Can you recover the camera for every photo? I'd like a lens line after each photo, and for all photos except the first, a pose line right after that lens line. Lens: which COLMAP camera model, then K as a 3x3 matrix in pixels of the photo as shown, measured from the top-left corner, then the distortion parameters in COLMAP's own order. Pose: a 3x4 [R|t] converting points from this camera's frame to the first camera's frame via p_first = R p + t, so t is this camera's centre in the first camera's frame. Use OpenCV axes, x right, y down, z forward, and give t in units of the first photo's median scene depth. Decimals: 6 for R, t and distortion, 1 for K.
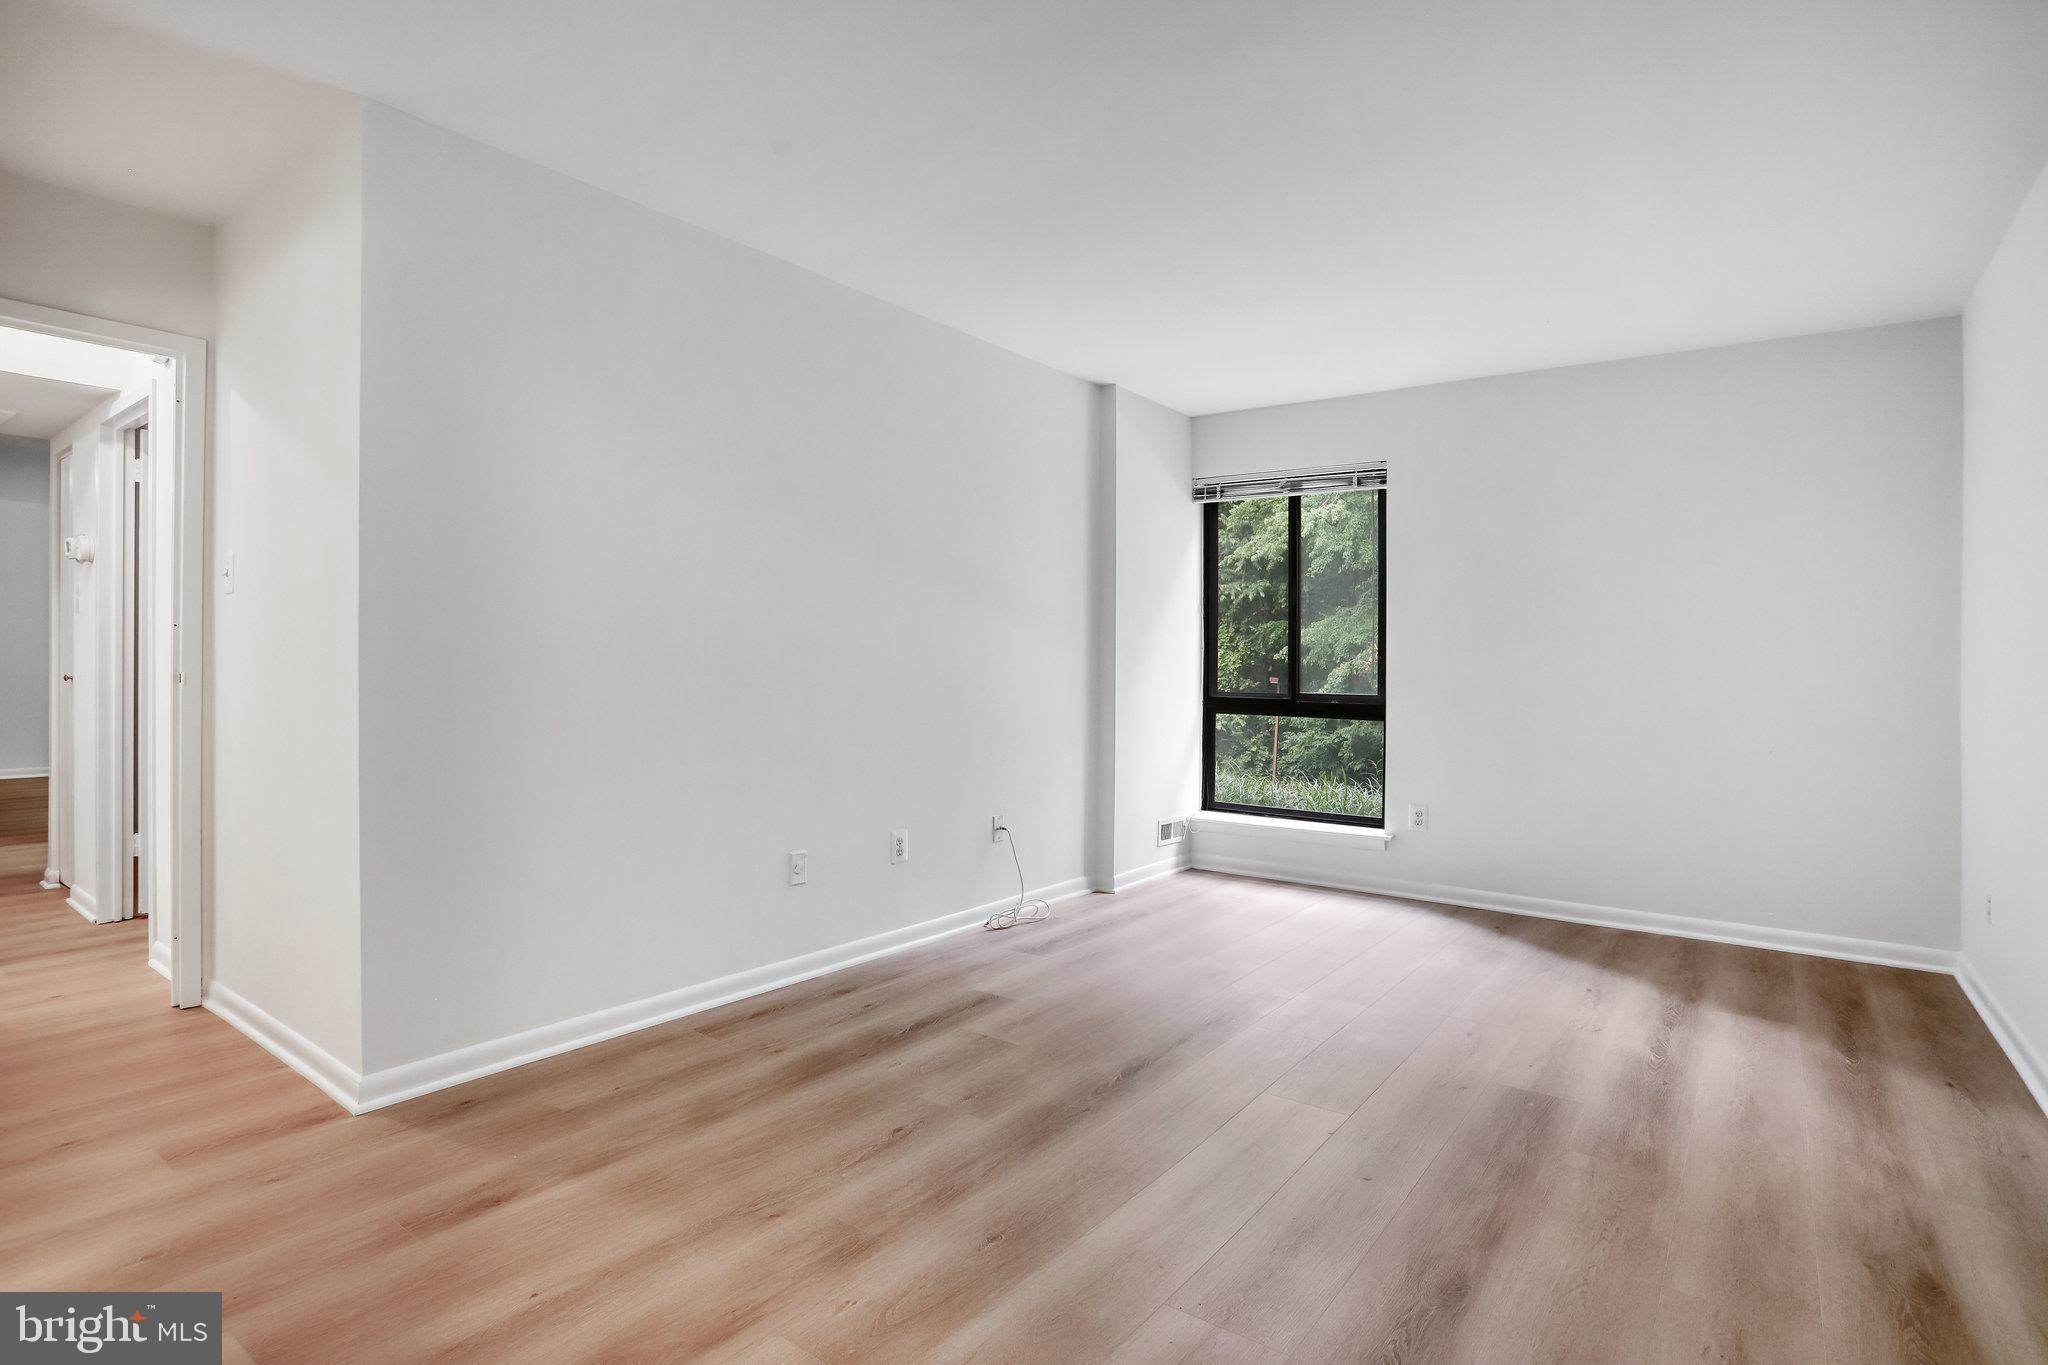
lens RADIAL K [[1025.4, 0, 1041.2], [0, 1025.4, 674.9], [0, 0, 1]] dist [-0.056533, 0.027310]
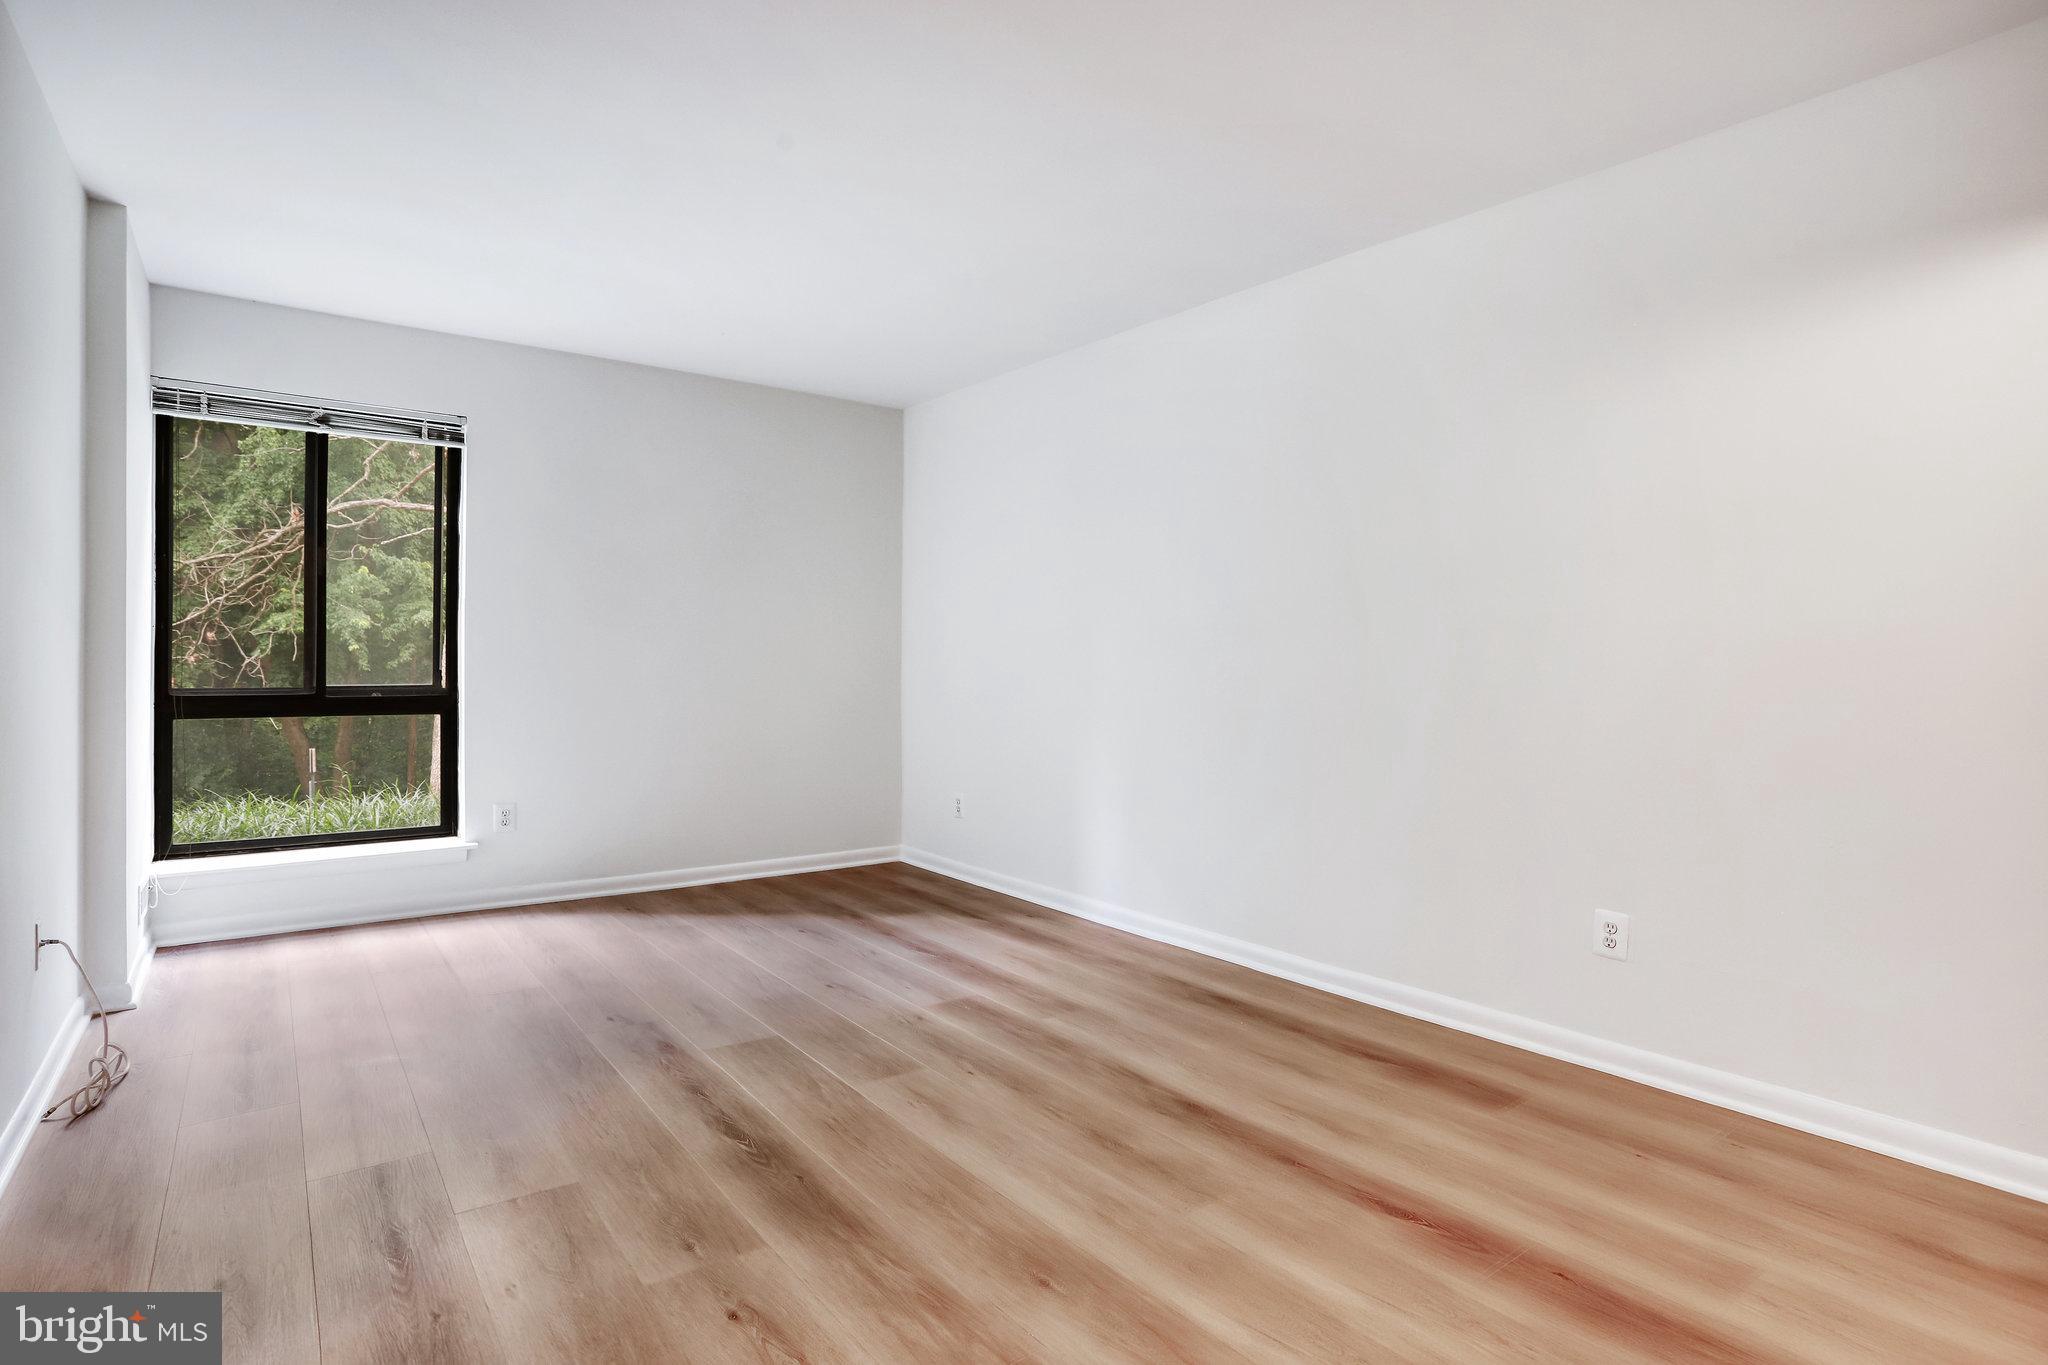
lens RADIAL K [[1025.4, 0, 1024.0], [0, 1025.4, 674.5], [0, 0, 1]] dist [-0.056533, 0.027310]
pose [[0.310857, -0.026005, 0.950101, -0.340742], [0.005867, 0.999659, 0.025442, -0.008079], [-0.950438, -0.002335, 0.310904, 0.272759]]
